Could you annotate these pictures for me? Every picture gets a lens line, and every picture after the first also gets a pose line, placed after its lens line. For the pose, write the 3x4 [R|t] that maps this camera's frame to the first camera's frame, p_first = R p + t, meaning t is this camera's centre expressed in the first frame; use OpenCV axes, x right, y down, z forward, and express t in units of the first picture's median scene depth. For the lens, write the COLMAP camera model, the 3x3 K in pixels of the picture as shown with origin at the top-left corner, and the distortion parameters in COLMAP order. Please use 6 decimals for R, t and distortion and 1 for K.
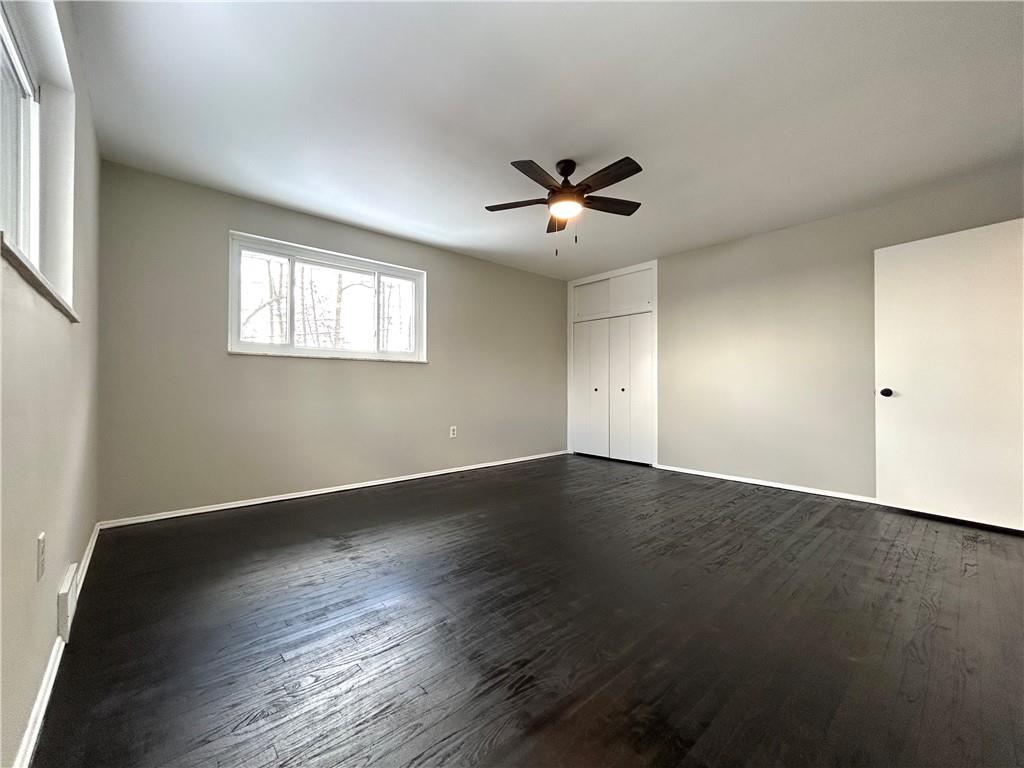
lens RADIAL K [[417.0, 0, 506.9], [0, 417.0, 383.6], [0, 0, 1]] dist [0.004001, -0.000317]
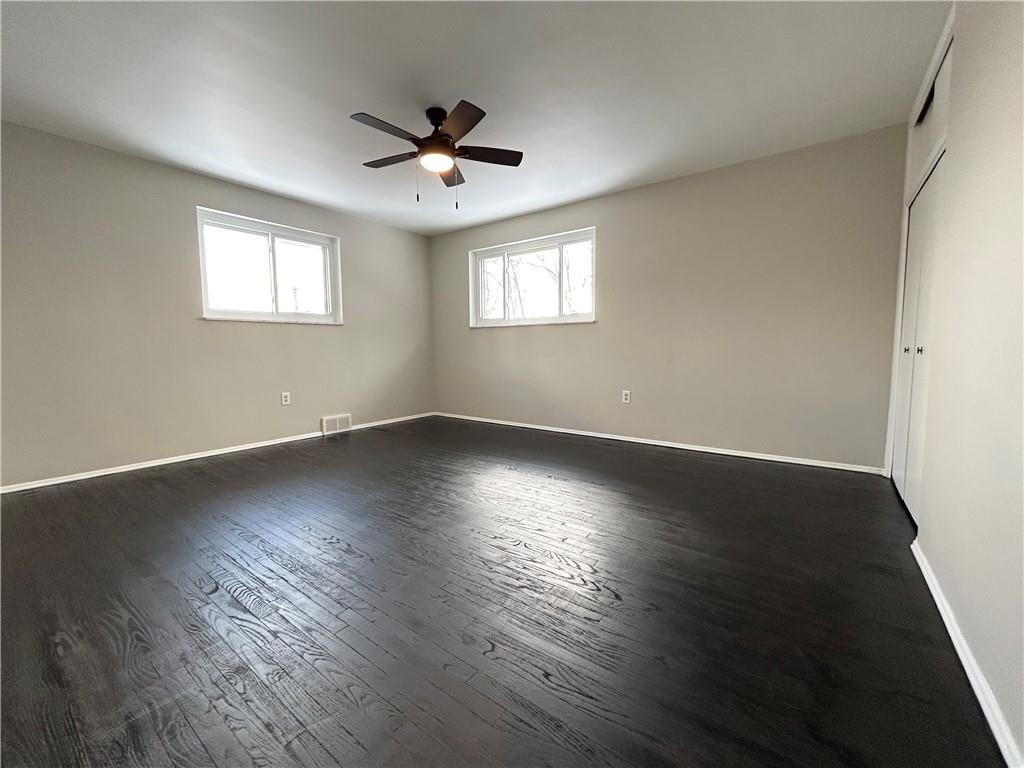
lens RADIAL K [[417.0, 0, 515.5], [0, 417.0, 379.5], [0, 0, 1]] dist [0.004001, -0.000317]
pose [[0.188479, 0.068698, -0.979672, 0.949477], [0.014217, 0.997255, 0.072666, 0.012946], [0.981974, -0.027624, 0.186985, 0.805781]]
